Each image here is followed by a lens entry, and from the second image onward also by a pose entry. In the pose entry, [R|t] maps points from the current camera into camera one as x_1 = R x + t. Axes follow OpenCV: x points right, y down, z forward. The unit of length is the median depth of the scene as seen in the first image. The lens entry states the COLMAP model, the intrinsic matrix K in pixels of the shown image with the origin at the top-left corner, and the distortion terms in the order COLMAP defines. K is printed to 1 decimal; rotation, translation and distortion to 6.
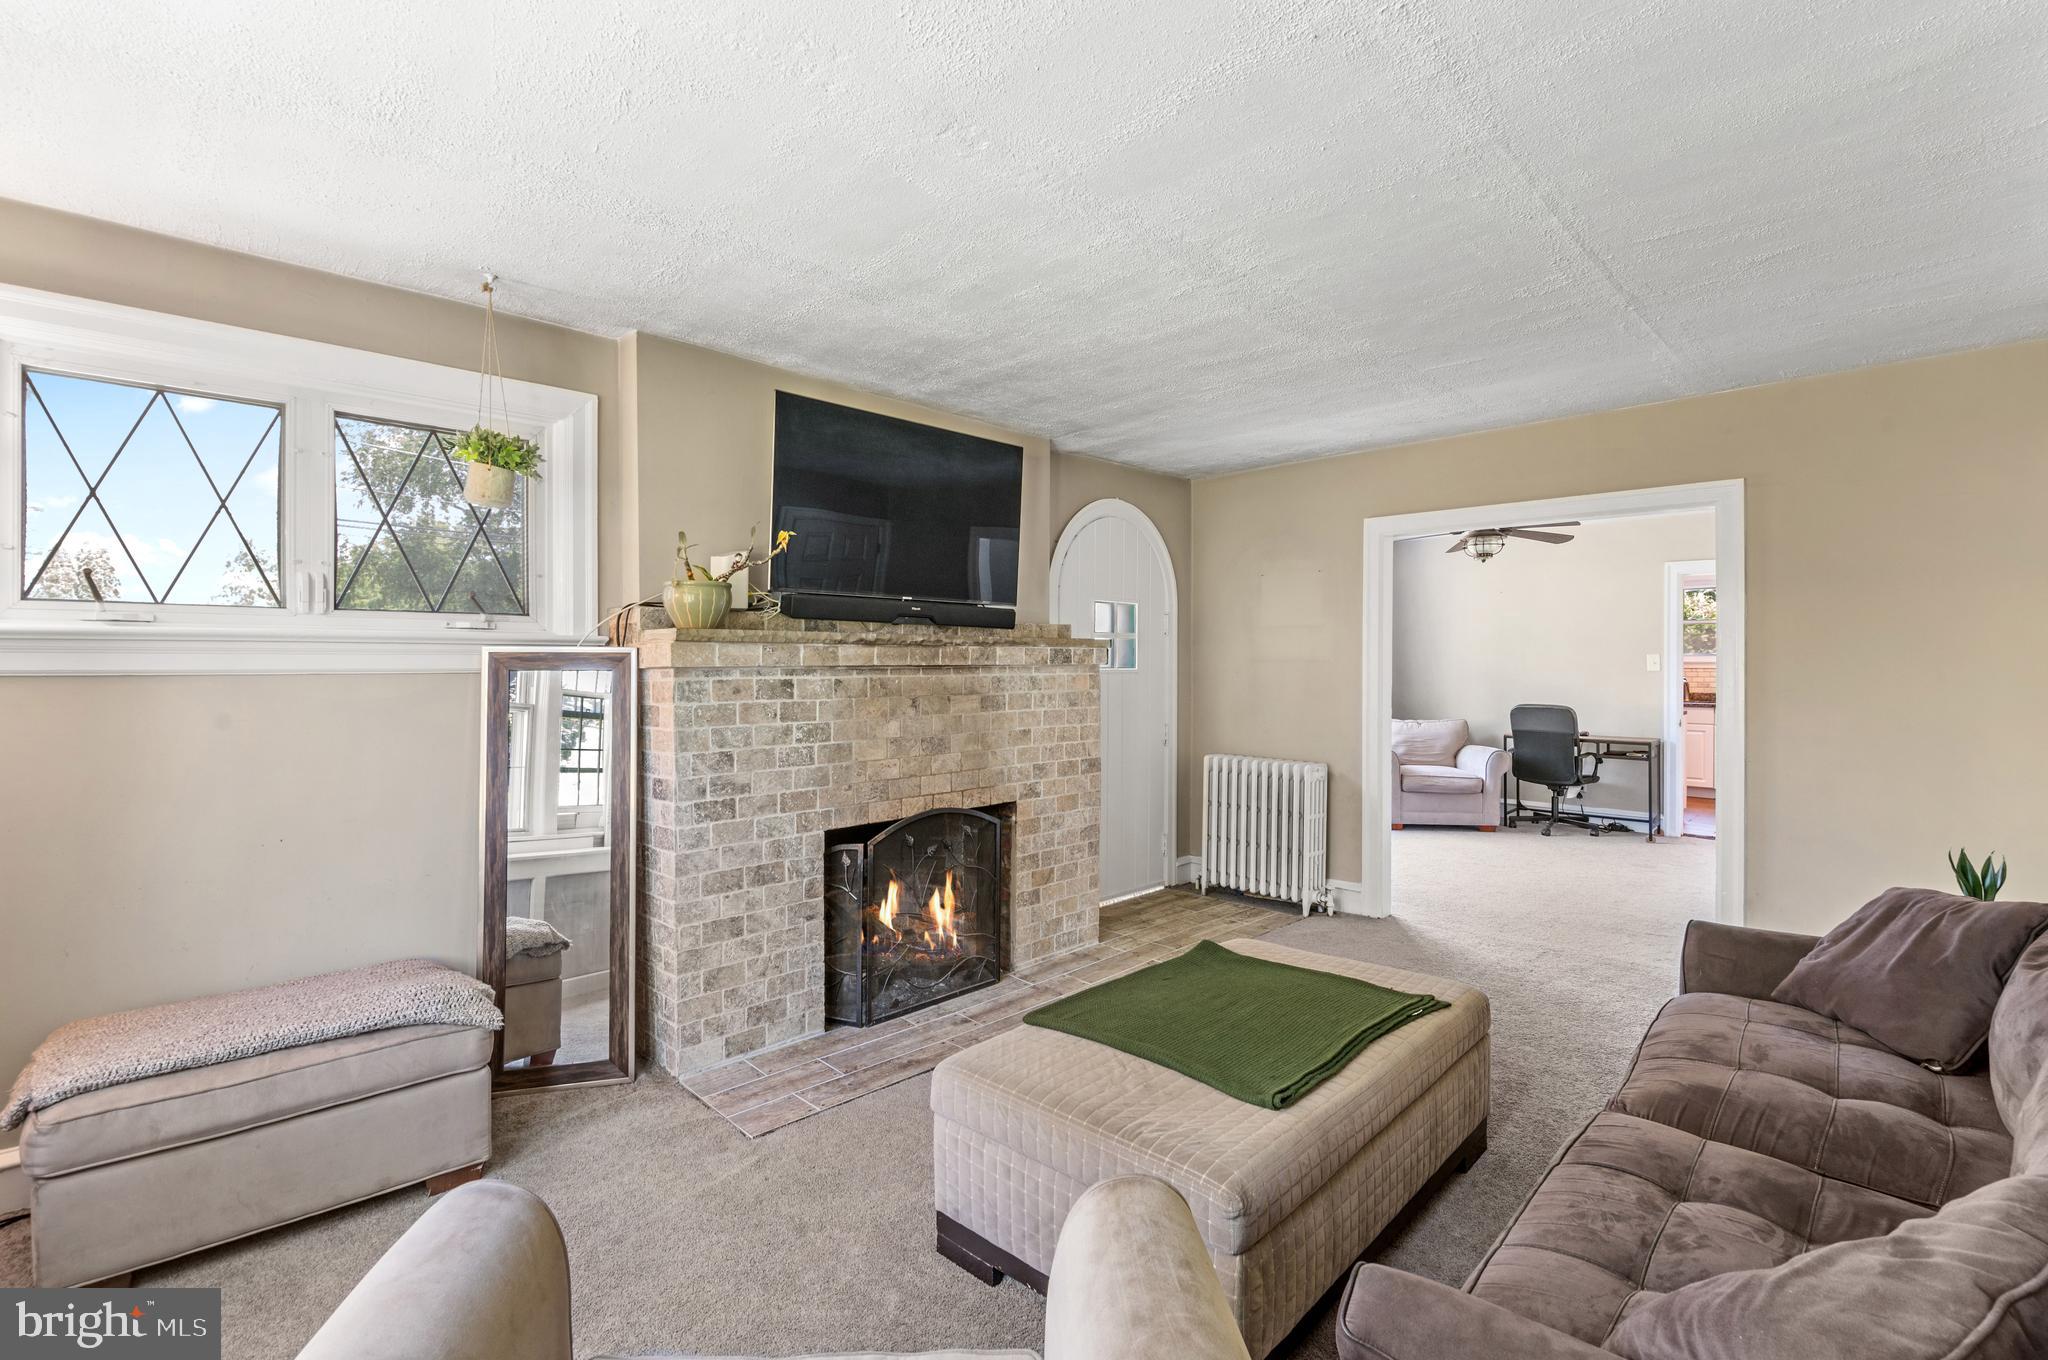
lens RADIAL K [[953.7, 0, 1021.3], [0, 953.7, 674.4], [0, 0, 1]] dist [-0.003903, -0.000325]
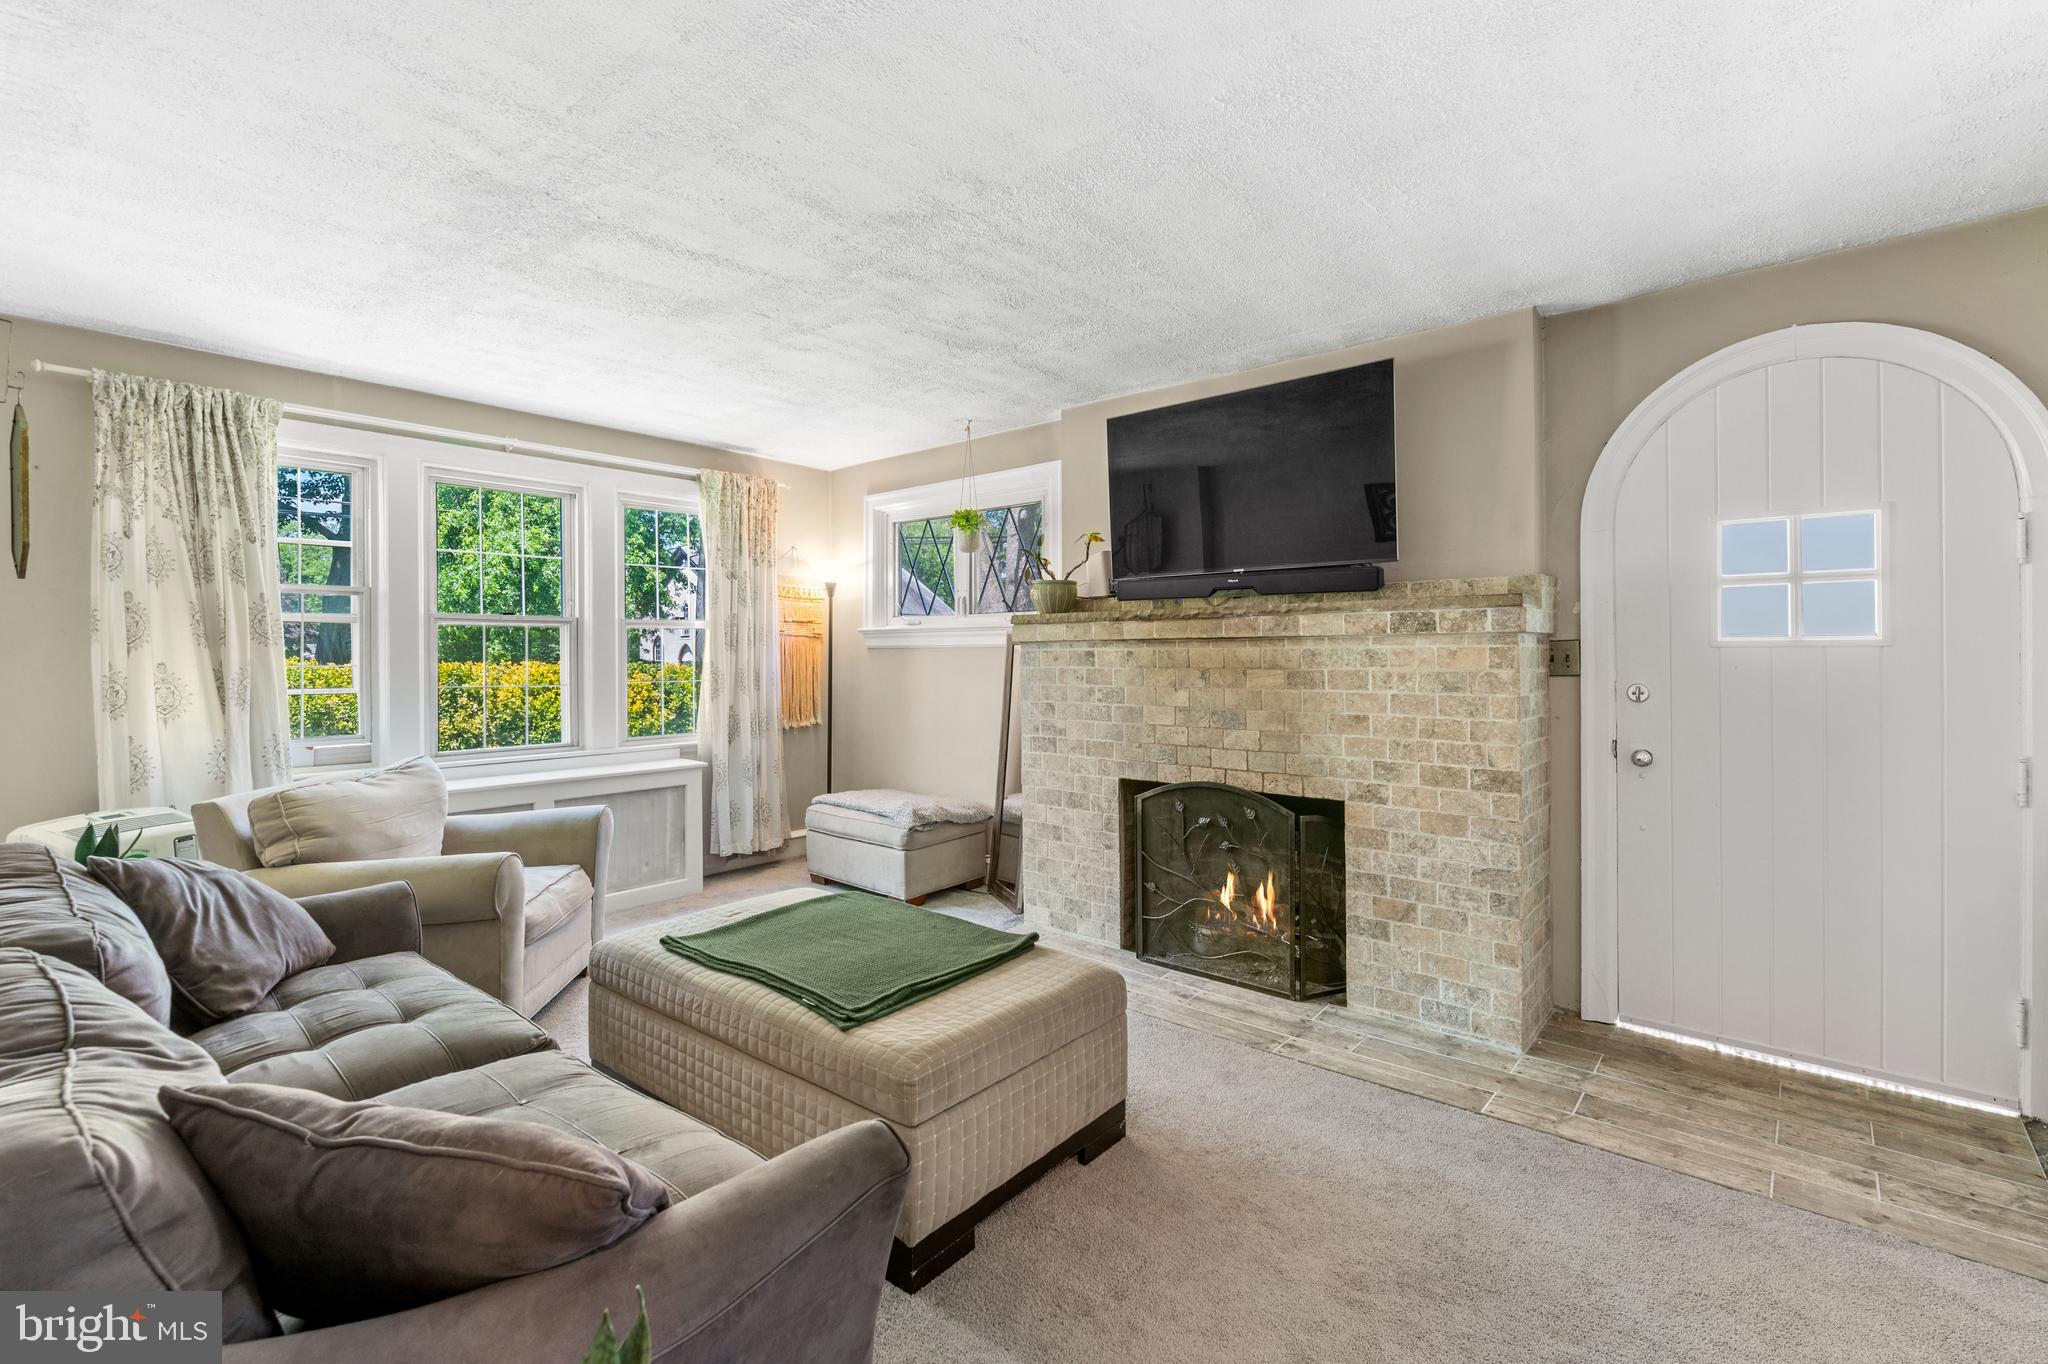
lens RADIAL K [[907.7, 0, 1012.8], [0, 907.7, 664.6], [0, 0, 1]] dist [0.004161, -0.000078]
pose [[0.049535, 0.010317, -0.998719, 0.750721], [-0.010371, 0.999898, 0.009815, 0.010274], [0.998719, 0.009872, 0.049637, 0.664378]]
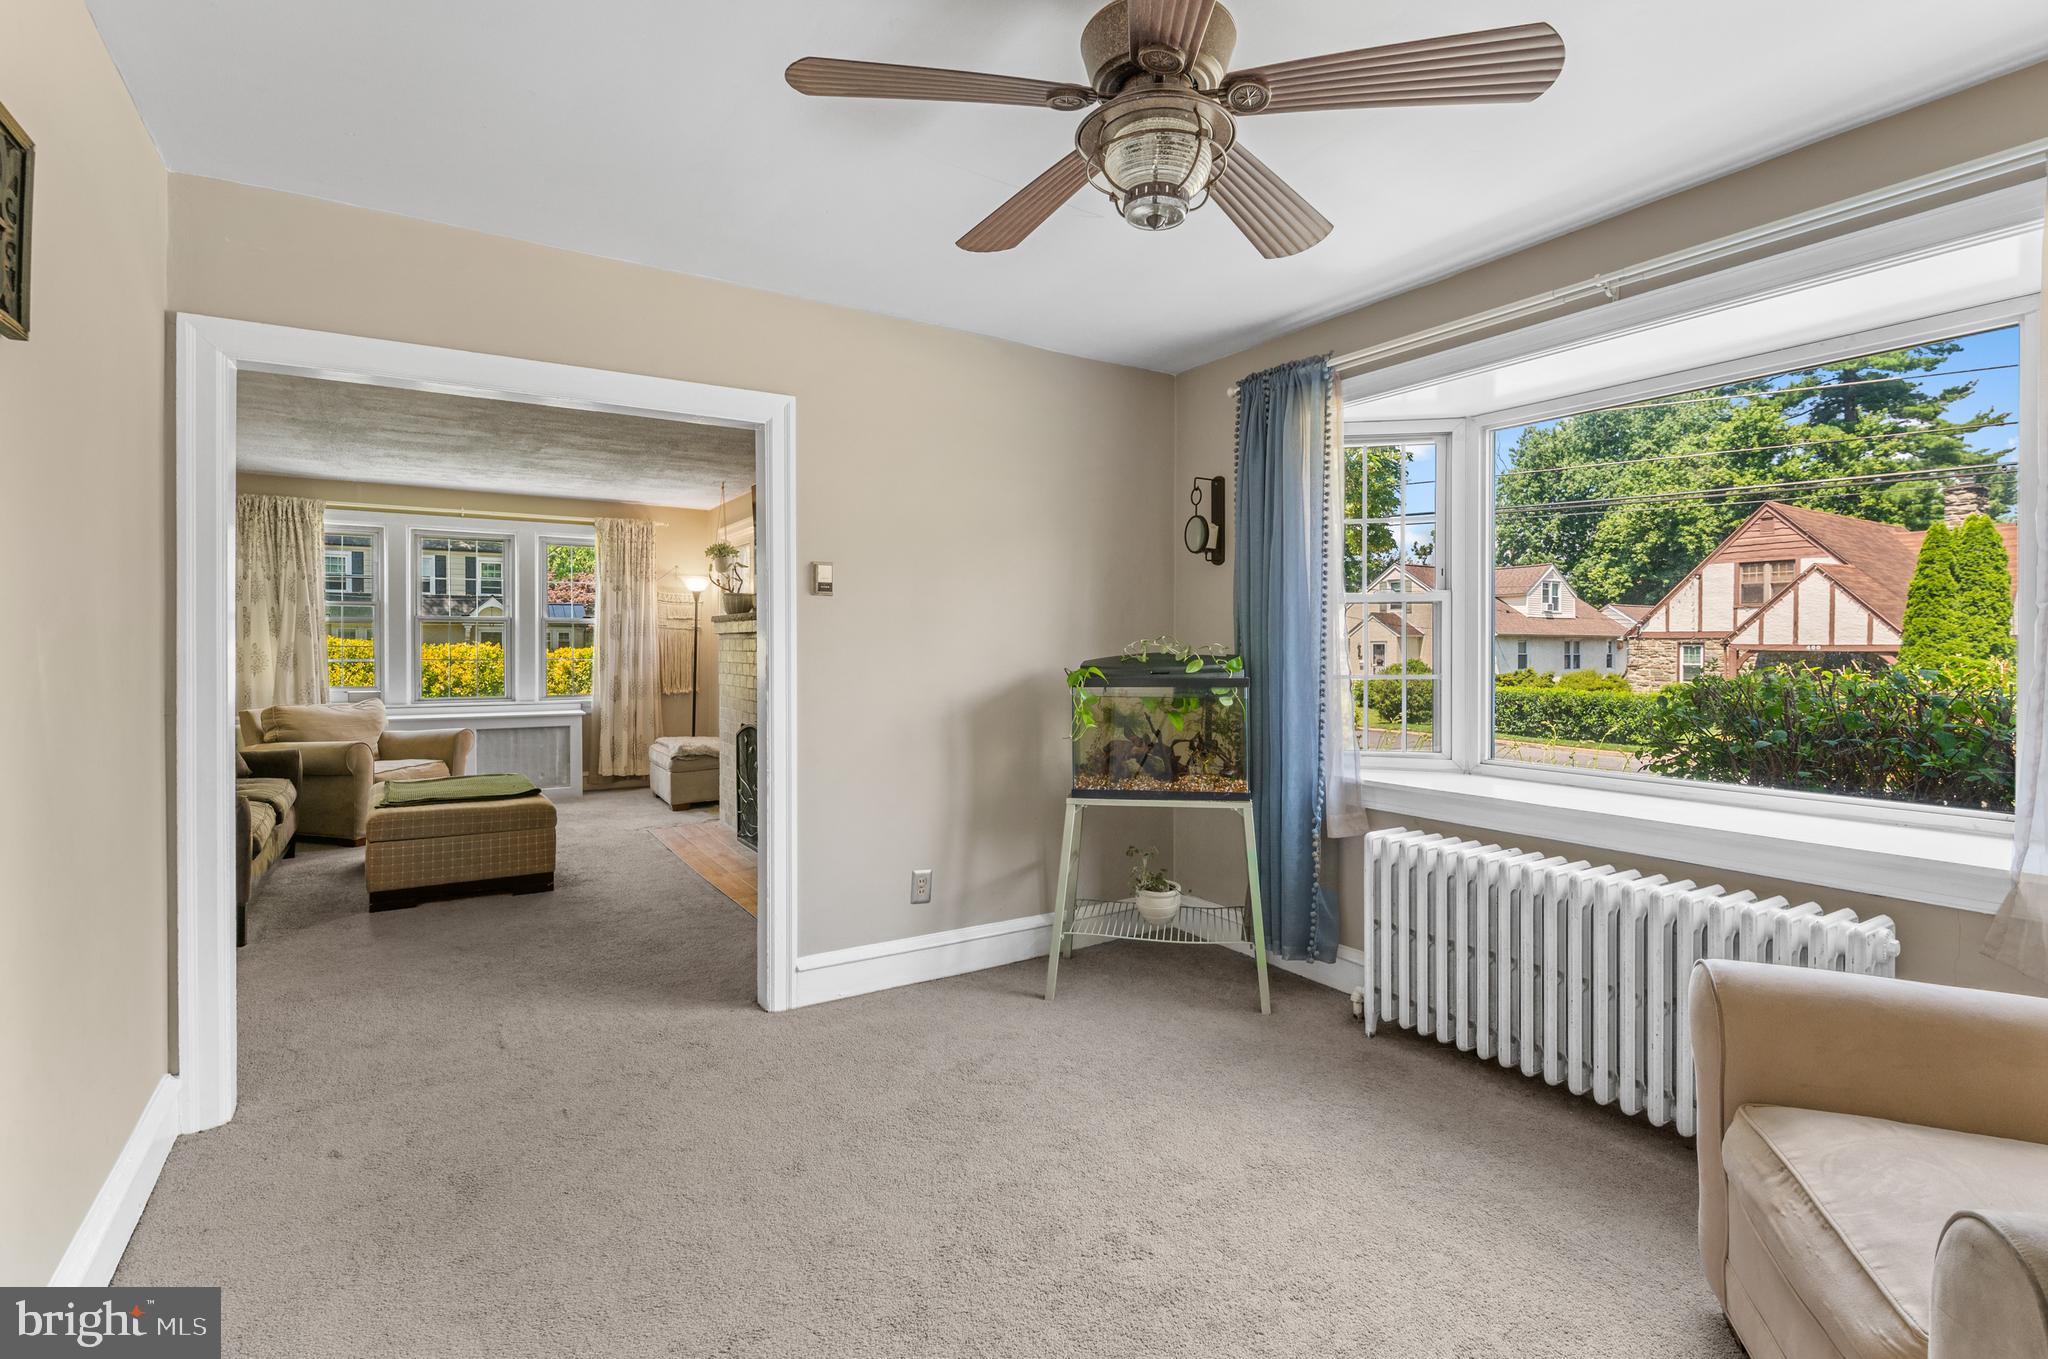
lens RADIAL K [[984.6, 0, 1025.4], [0, 984.6, 659.6], [0, 0, 1]] dist [0.005368, 0.000730]
pose [[-0.257167, 0.010265, -0.966312, 1.216459], [-0.016727, 0.999746, 0.015072, 0.005386], [0.966222, 0.020039, -0.256930, 1.676439]]
